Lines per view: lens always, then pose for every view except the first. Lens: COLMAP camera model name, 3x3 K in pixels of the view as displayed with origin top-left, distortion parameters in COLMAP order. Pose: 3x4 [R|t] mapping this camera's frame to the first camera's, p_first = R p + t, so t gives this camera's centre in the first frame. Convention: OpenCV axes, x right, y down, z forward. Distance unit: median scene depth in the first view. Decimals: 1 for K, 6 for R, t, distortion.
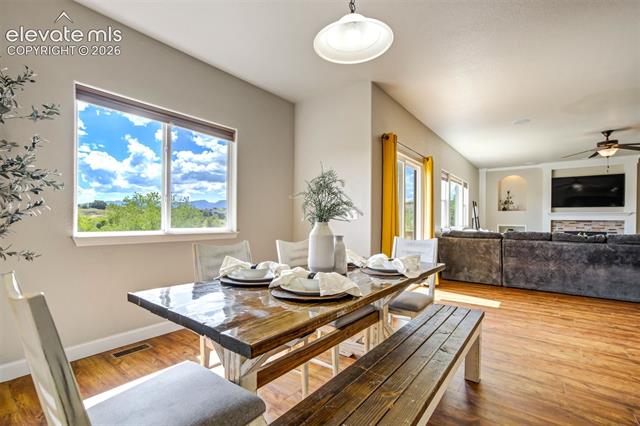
lens RADIAL K [[294.1, 0, 325.4], [0, 294.1, 219.7], [0, 0, 1]] dist [-0.002254, 0.003208]
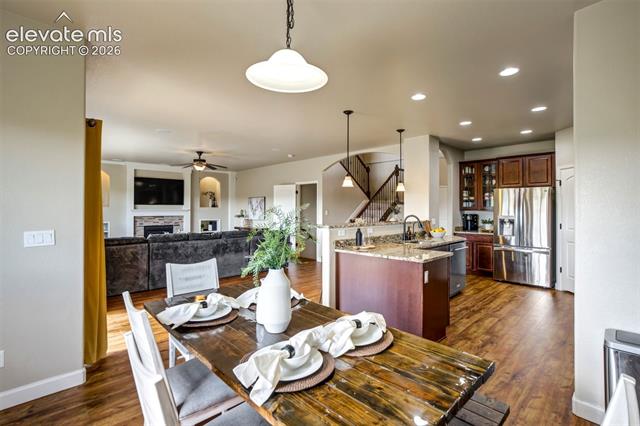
lens RADIAL K [[294.1, 0, 327.1], [0, 294.1, 208.0], [0, 0, 1]] dist [-0.002254, 0.003208]
pose [[0.162392, -0.001922, 0.986725, -0.287136], [-0.002804, 0.999993, 0.002410, -0.057946], [-0.986722, -0.003158, 0.162385, 0.239916]]
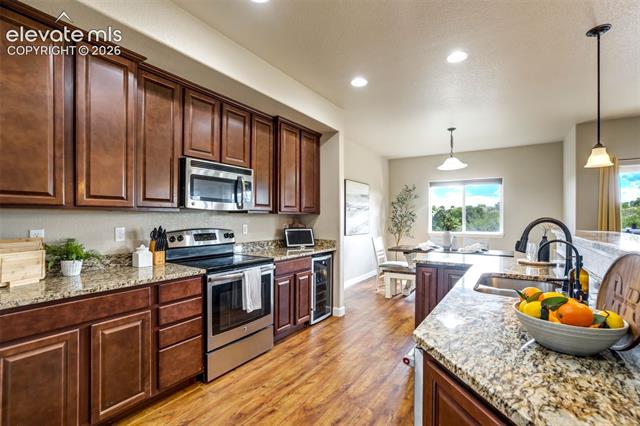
lens RADIAL K [[294.1, 0, 323.0], [0, 294.1, 216.0], [0, 0, 1]] dist [-0.002254, 0.003208]
pose [[0.058401, -0.016558, -0.998156, 0.955617], [0.006406, 0.999848, -0.016211, -0.029489], [0.998273, -0.005447, 0.058498, -0.130012]]
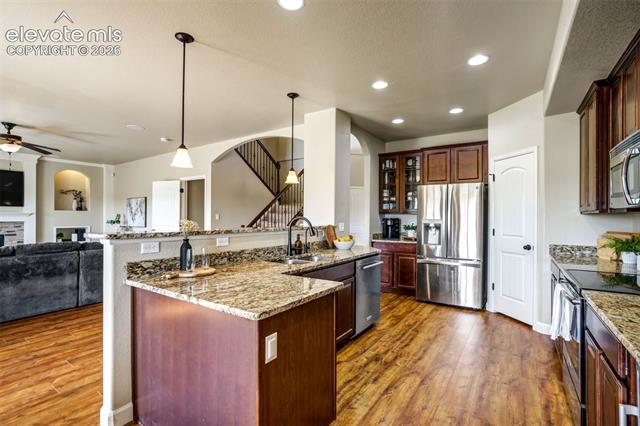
lens RADIAL K [[294.1, 0, 321.4], [0, 294.1, 219.1], [0, 0, 1]] dist [-0.002254, 0.003208]
pose [[-0.030876, -0.012653, 0.999443, 0.053314], [-0.007655, 0.999894, 0.012423, -0.037889], [-0.999494, -0.007267, -0.030969, 0.107211]]
